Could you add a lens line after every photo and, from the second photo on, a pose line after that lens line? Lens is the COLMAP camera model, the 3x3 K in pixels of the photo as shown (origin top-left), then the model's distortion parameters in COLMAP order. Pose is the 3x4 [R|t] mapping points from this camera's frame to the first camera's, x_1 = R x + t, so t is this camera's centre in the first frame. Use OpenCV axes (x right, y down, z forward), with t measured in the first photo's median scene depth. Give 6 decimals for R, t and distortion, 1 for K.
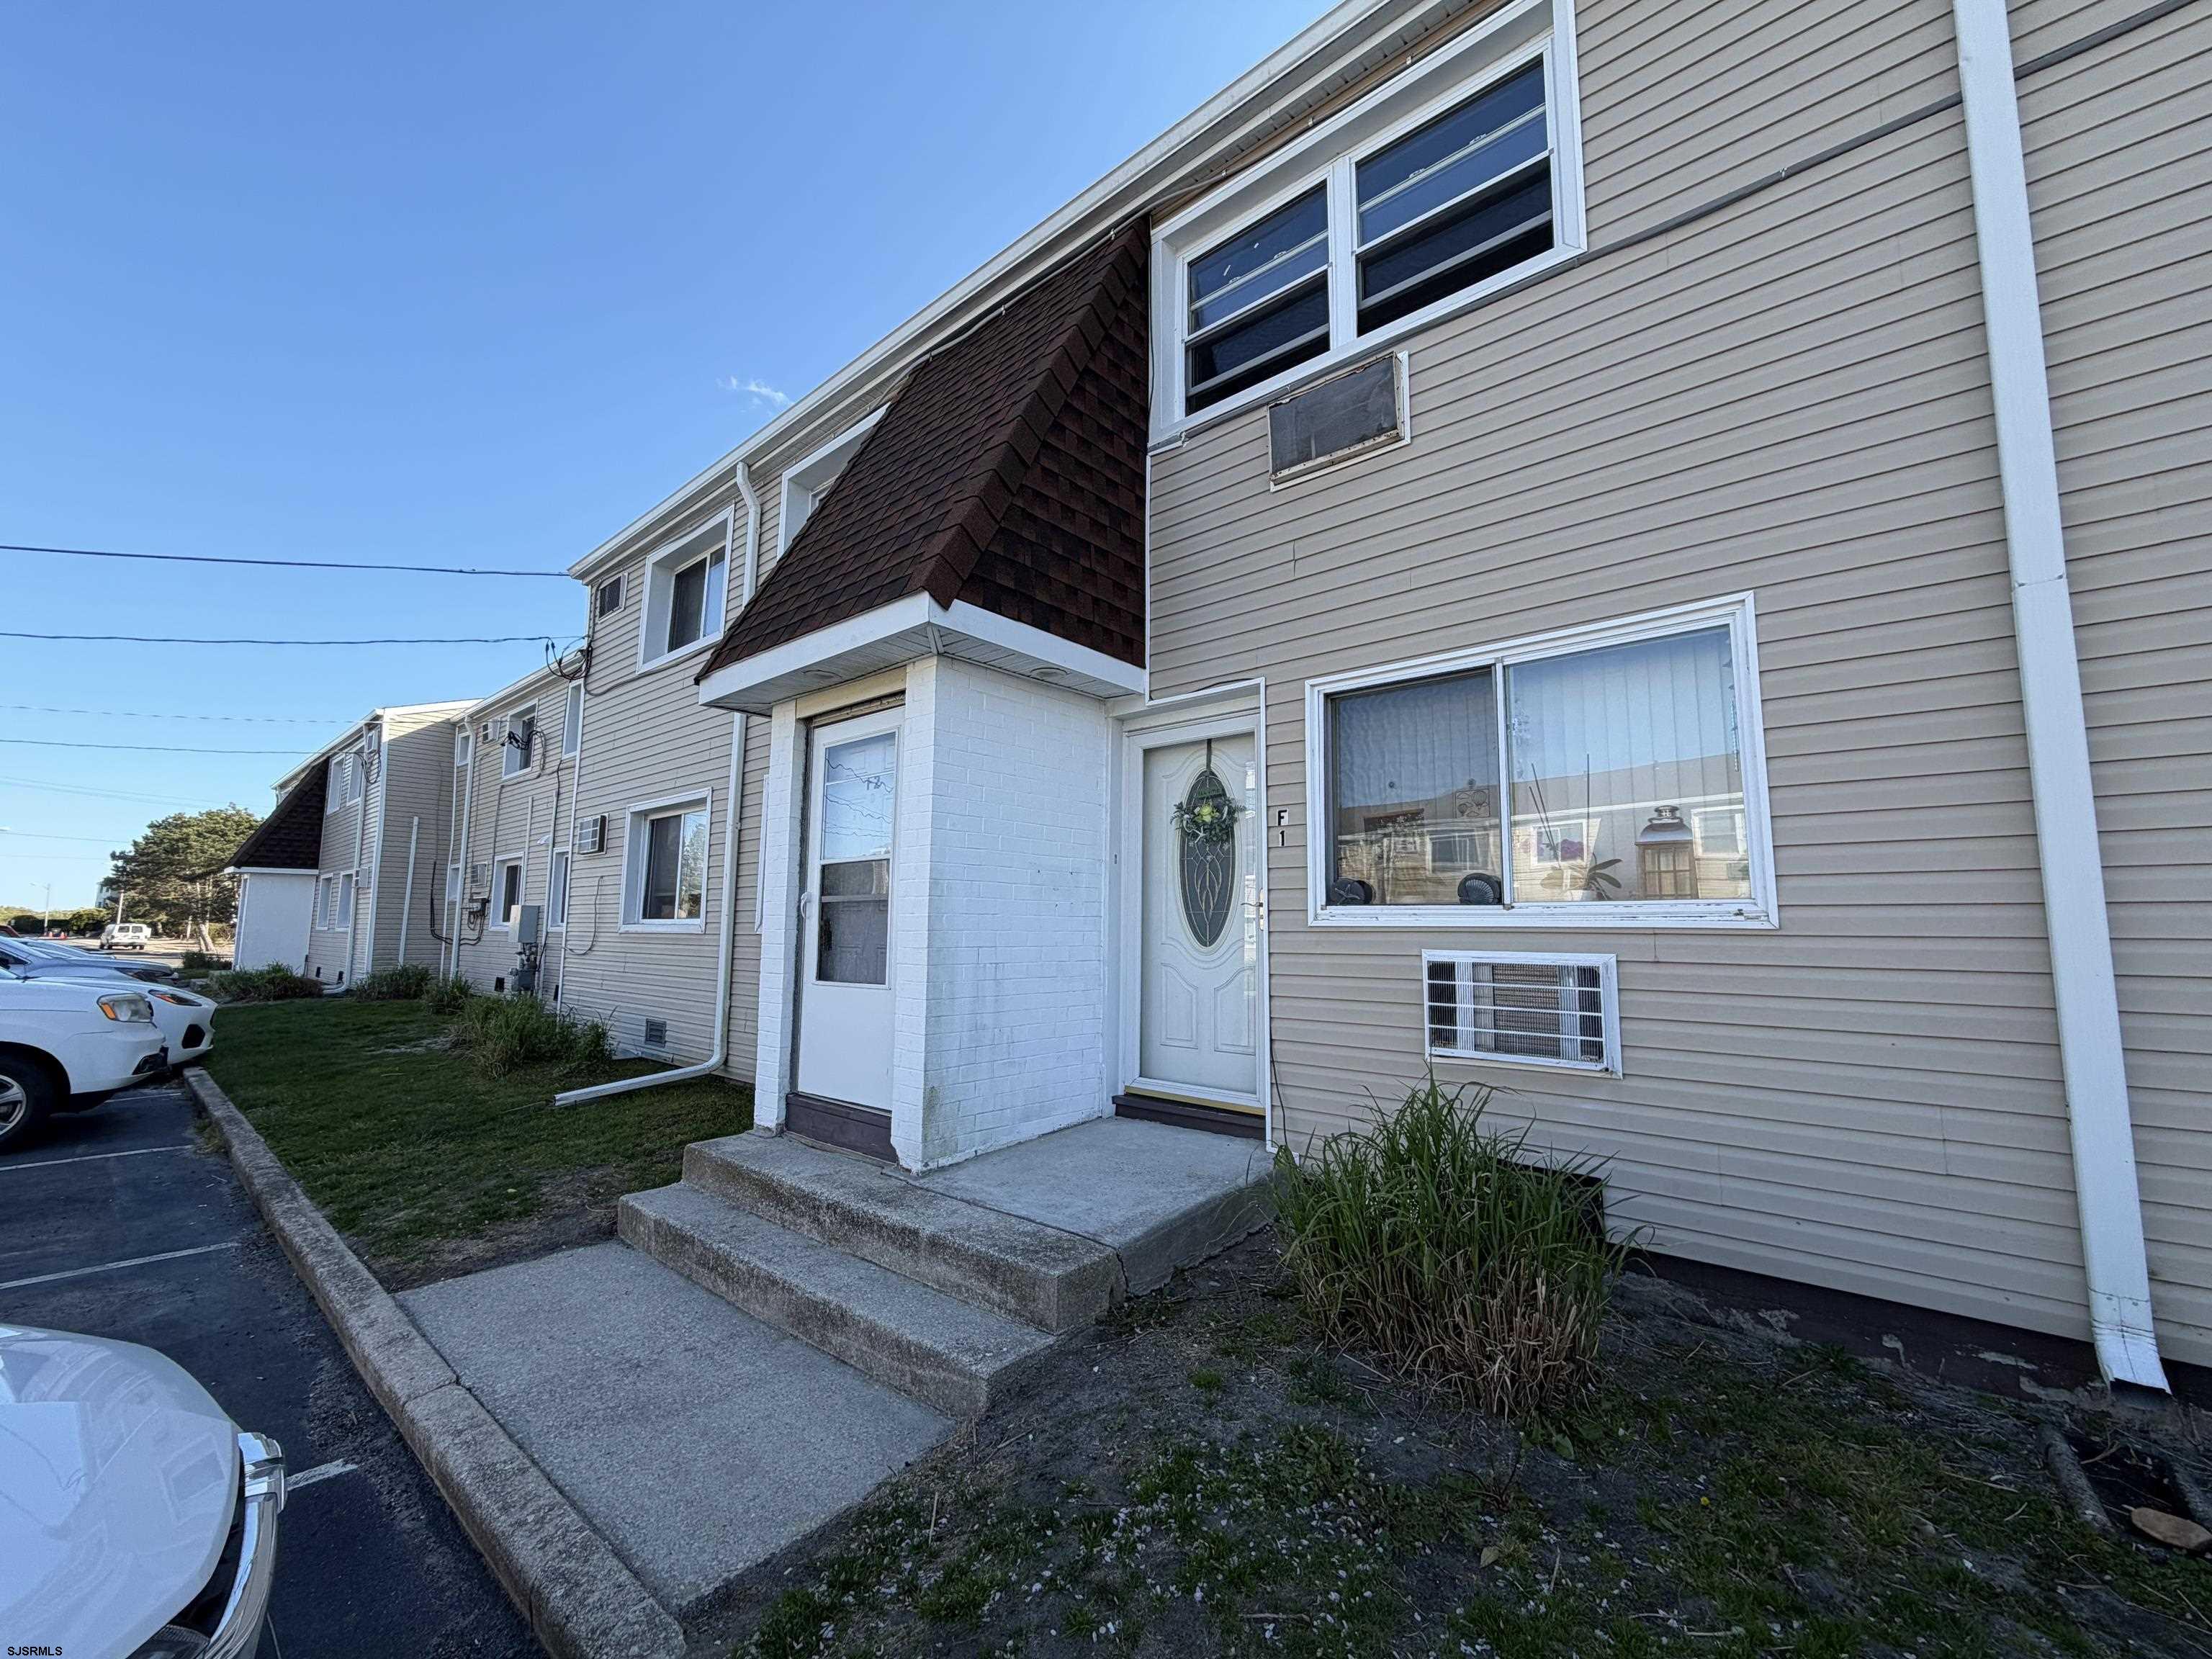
lens RADIAL K [[888.1, 0, 1106.0], [0, 888.1, 829.5], [0, 0, 1]] dist [-0.000730, -0.000173]
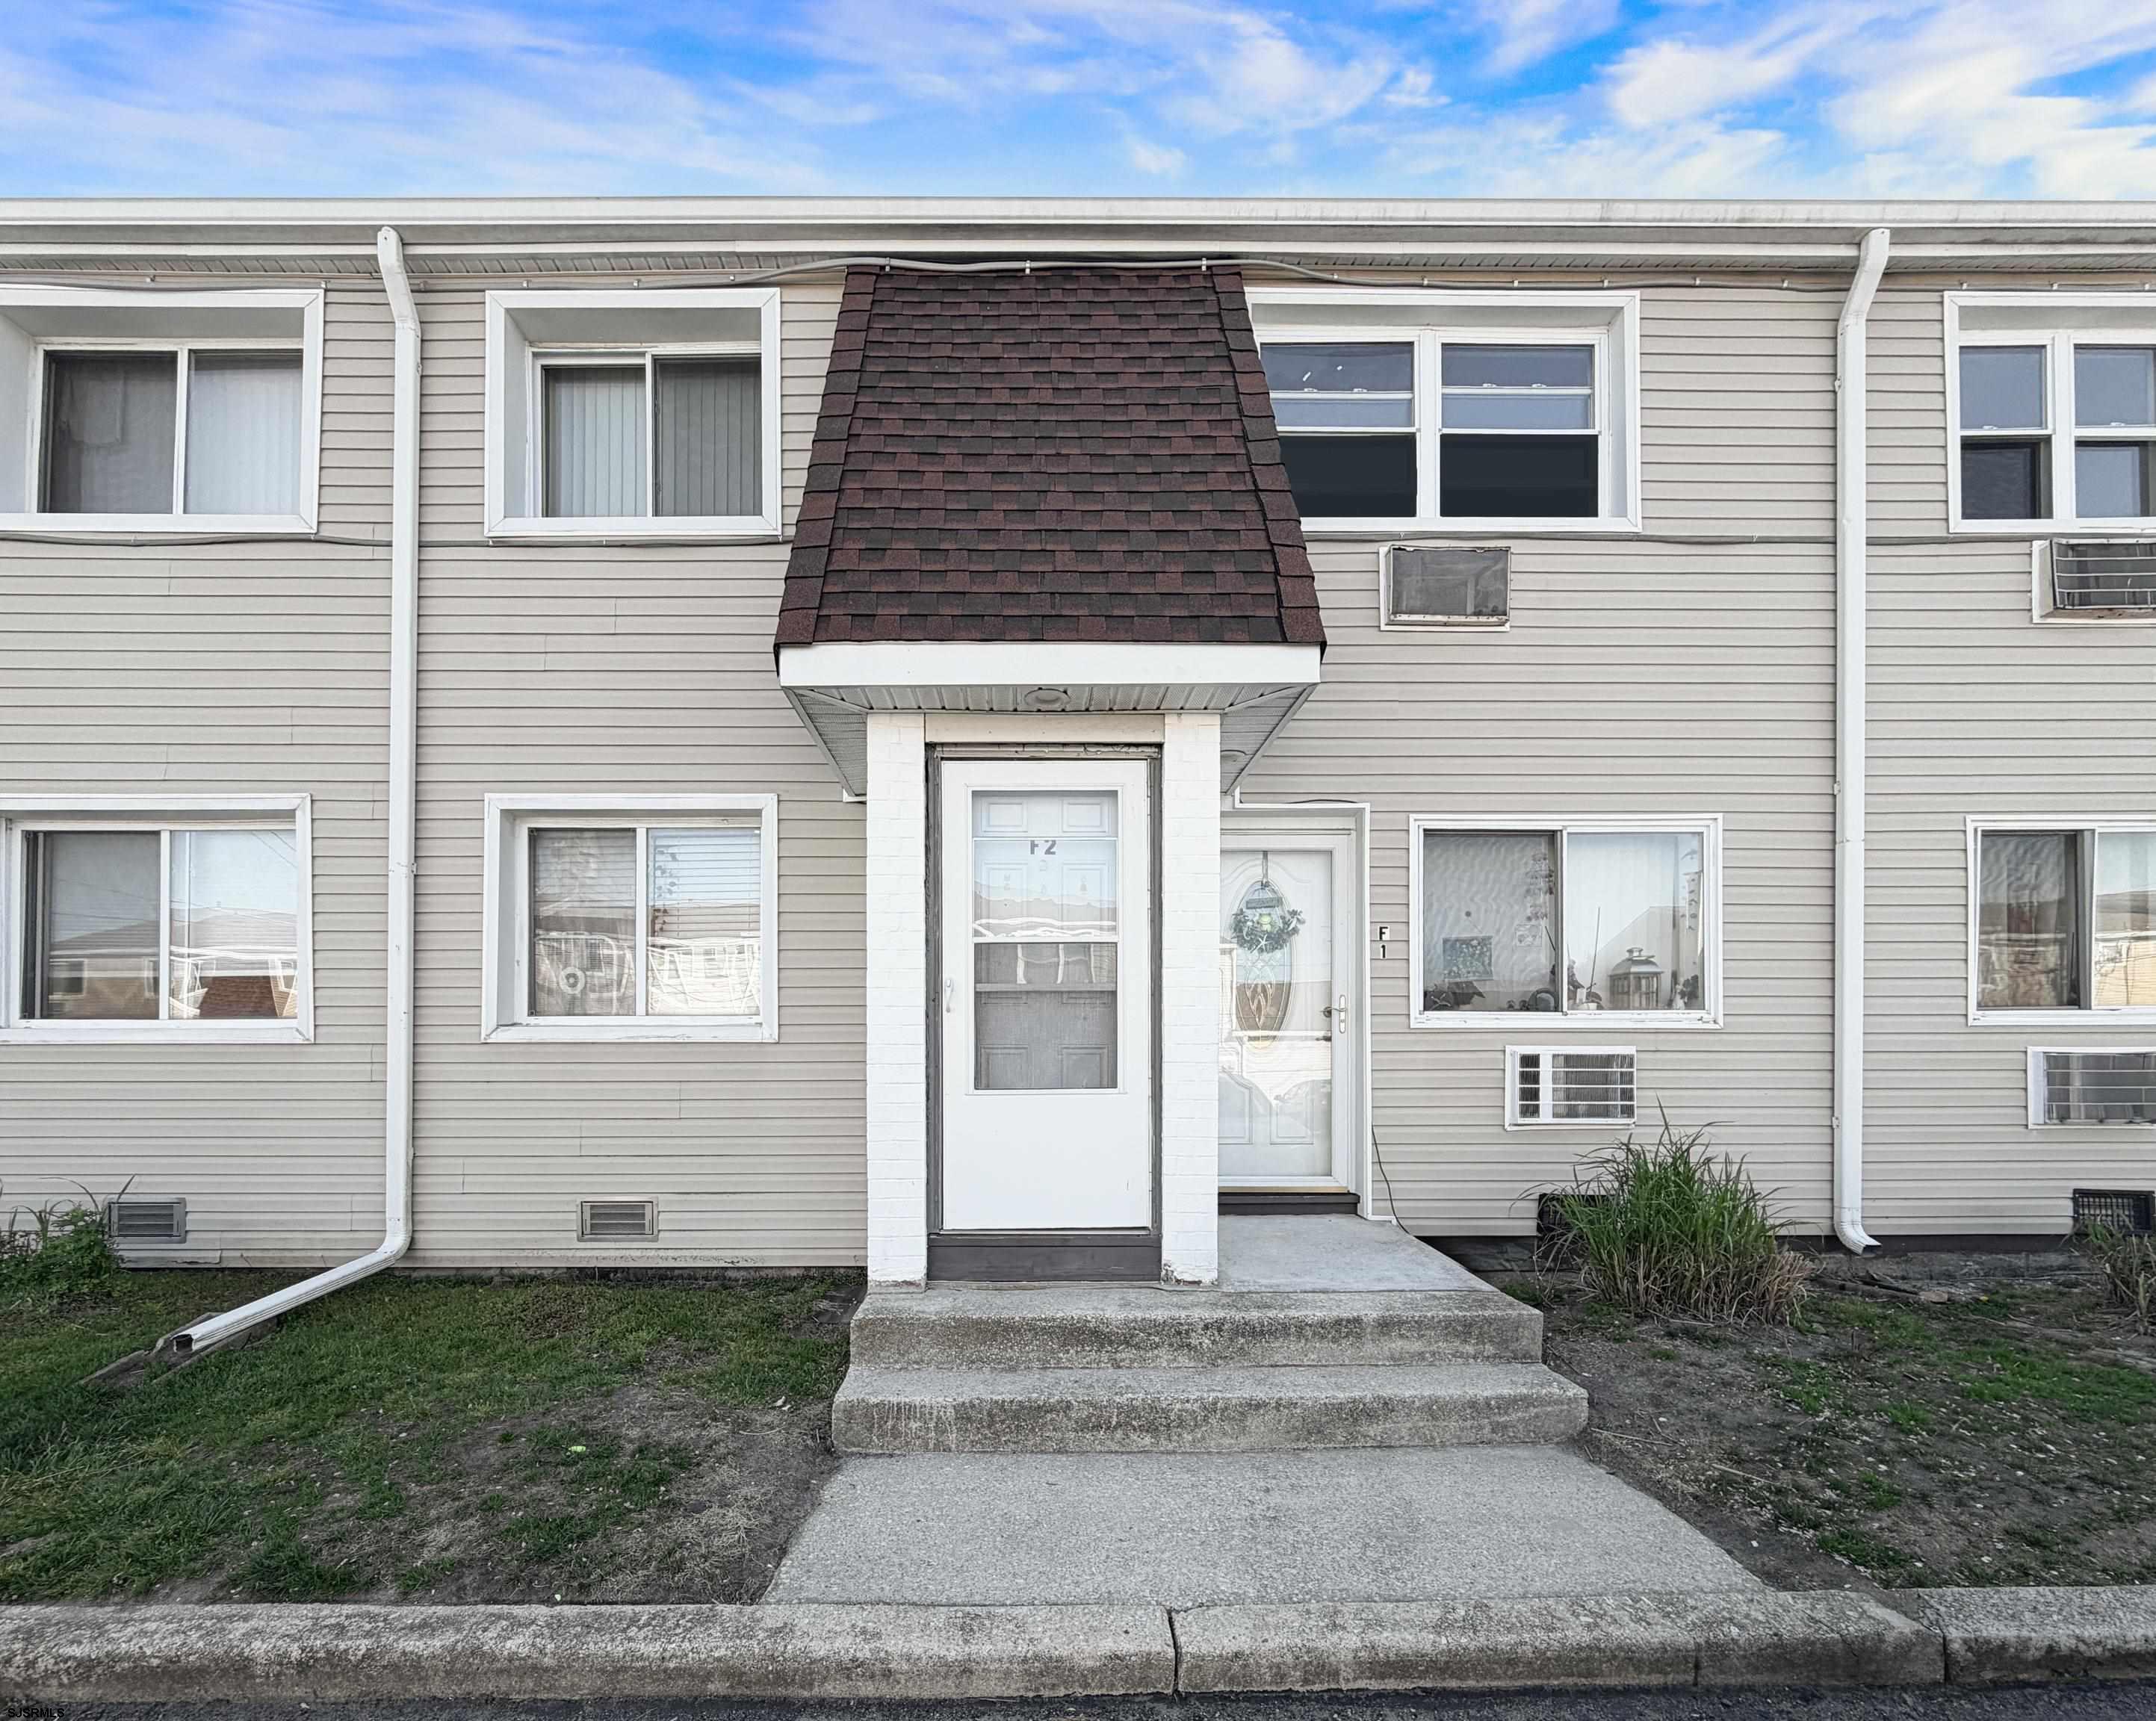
lens RADIAL K [[925.4, 0, 1068.7], [0, 925.4, 1068.2], [0, 0, 1]] dist [0.000585, -0.000392]
pose [[0.746147, -0.012047, 0.665672, -1.004957], [-0.067740, 0.993274, 0.093905, 0.083326], [-0.662326, -0.115160, 0.740312, 0.415533]]
